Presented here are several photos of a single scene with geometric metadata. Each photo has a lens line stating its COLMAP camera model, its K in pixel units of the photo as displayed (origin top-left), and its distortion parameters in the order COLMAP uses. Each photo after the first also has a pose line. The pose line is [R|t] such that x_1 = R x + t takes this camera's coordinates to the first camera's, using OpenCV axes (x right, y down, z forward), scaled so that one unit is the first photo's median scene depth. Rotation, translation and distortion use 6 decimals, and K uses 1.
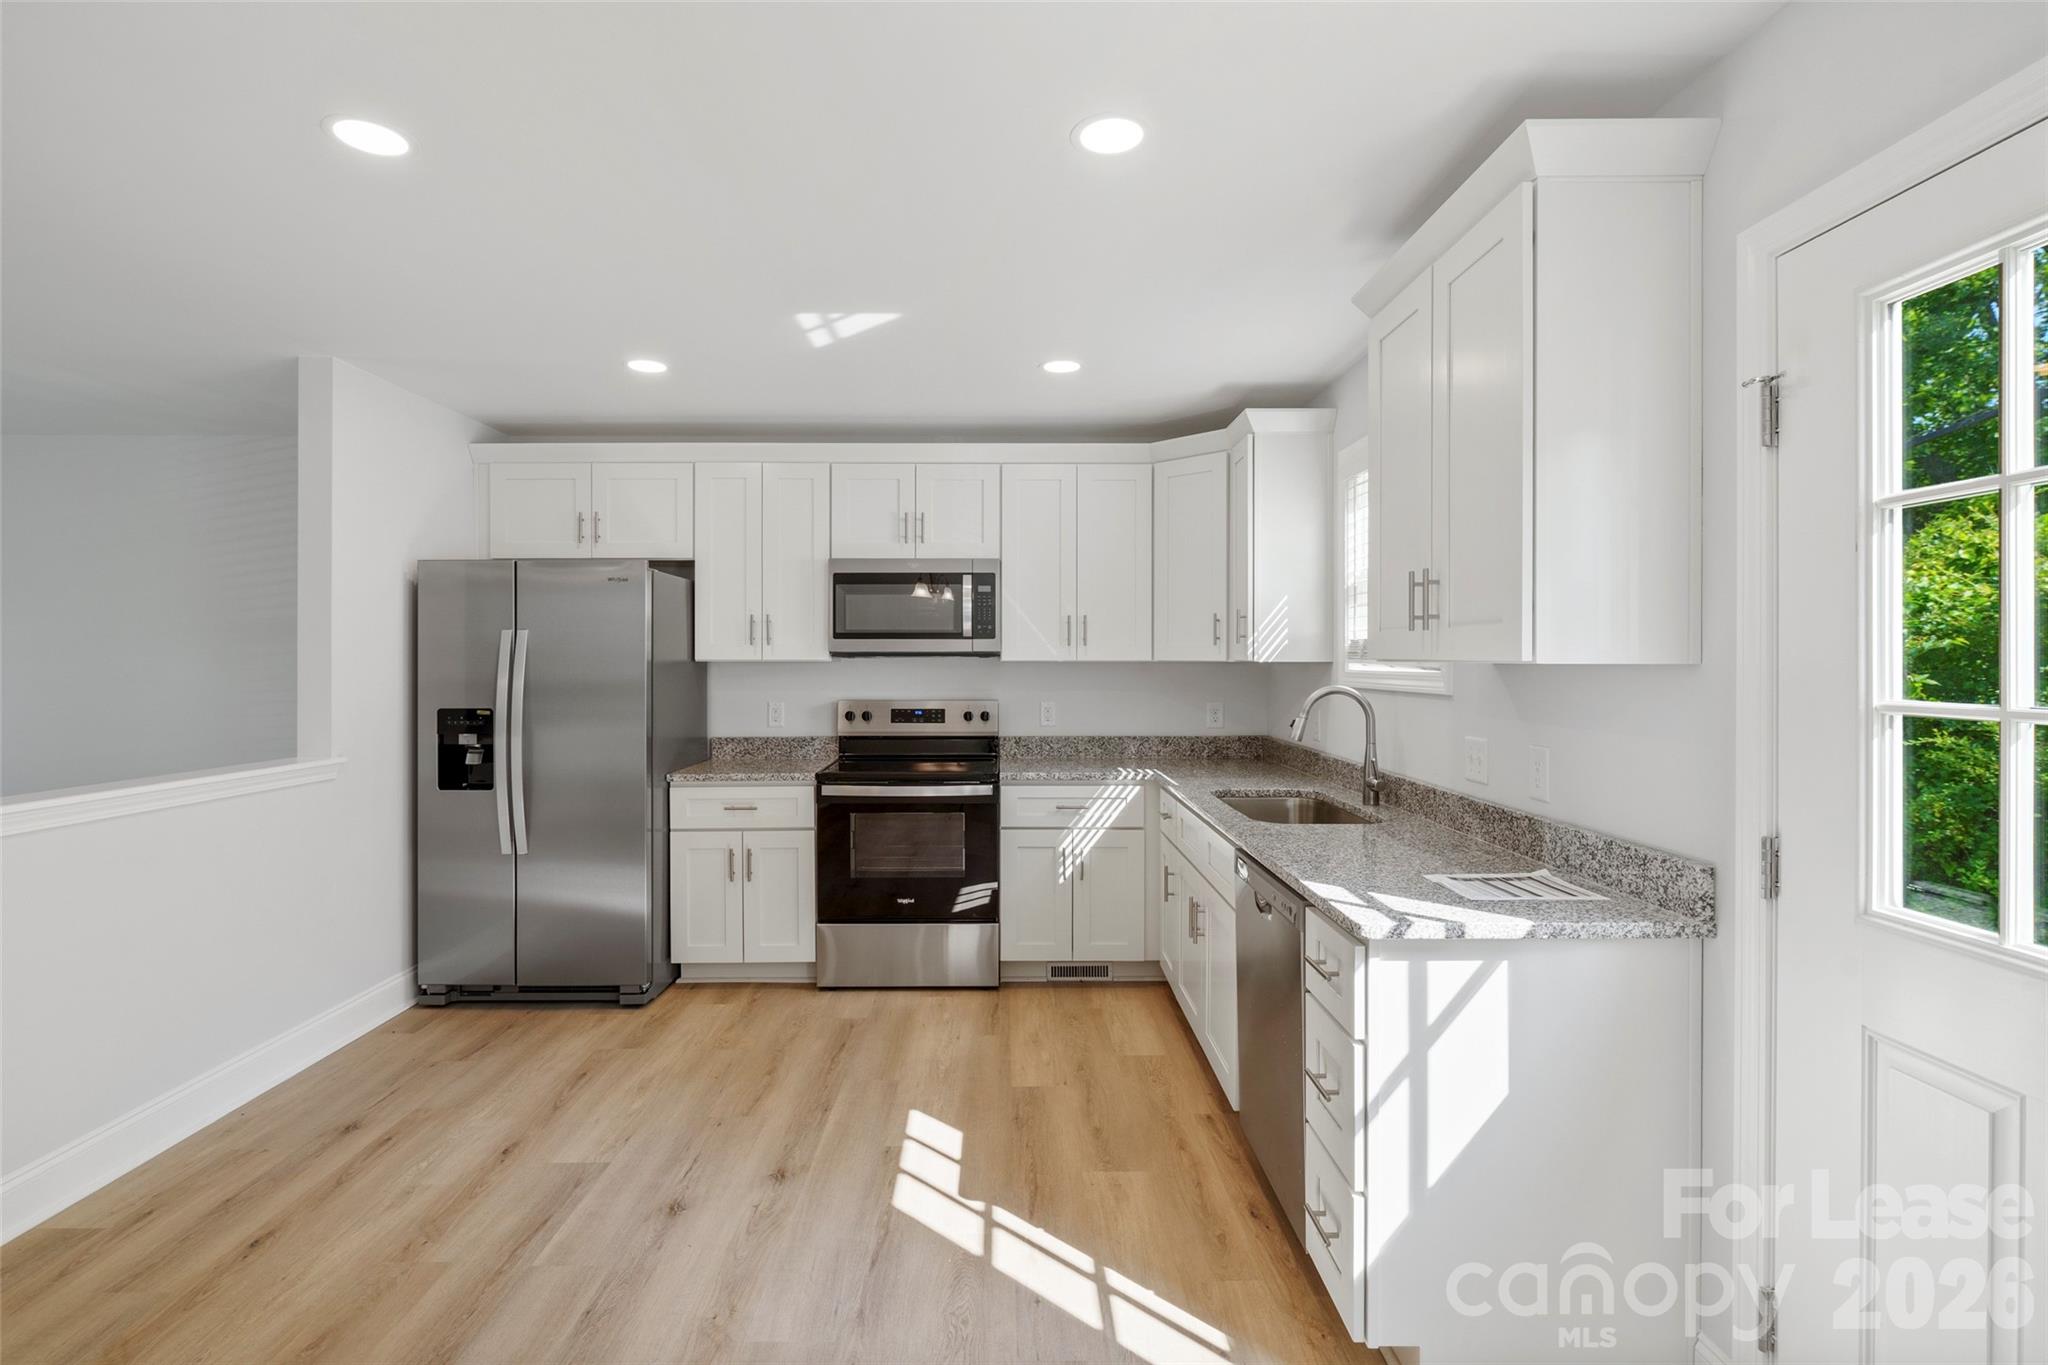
lens RADIAL K [[966.1, 0, 1011.4], [0, 966.1, 659.7], [0, 0, 1]] dist [-0.003815, -0.000213]
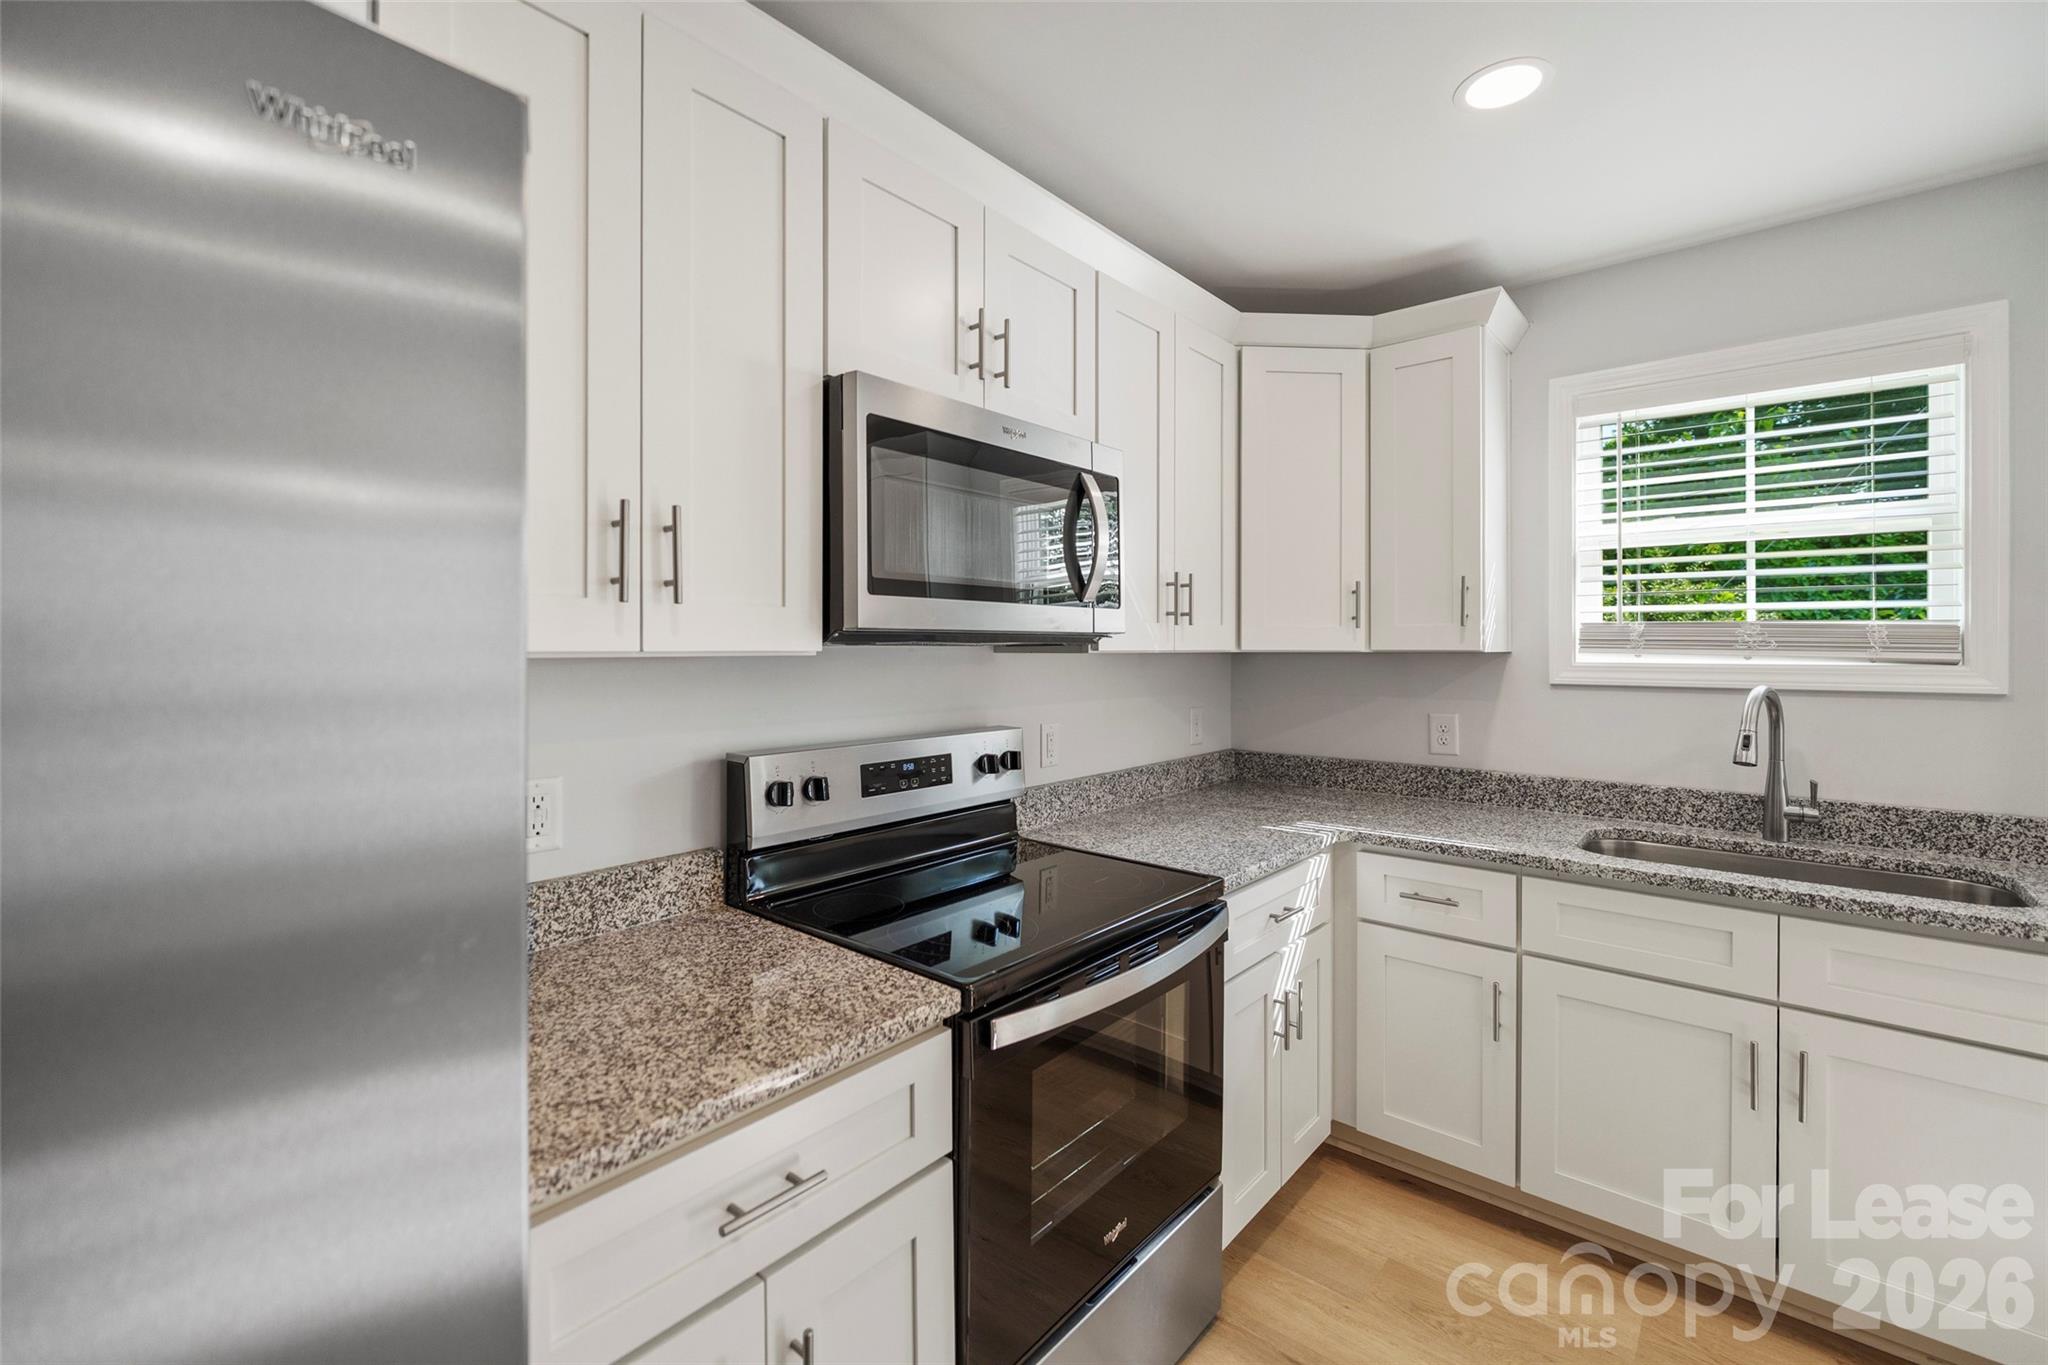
lens RADIAL K [[857.2, 0, 1022.7], [0, 857.2, 648.0], [0, 0, 1]] dist [0.000252, 0.000040]
pose [[0.659988, 0.000256, 0.751276, -0.425006], [0.001238, 0.999998, -0.001429, -0.000612], [-0.751275, 0.001873, 0.659986, 0.811436]]
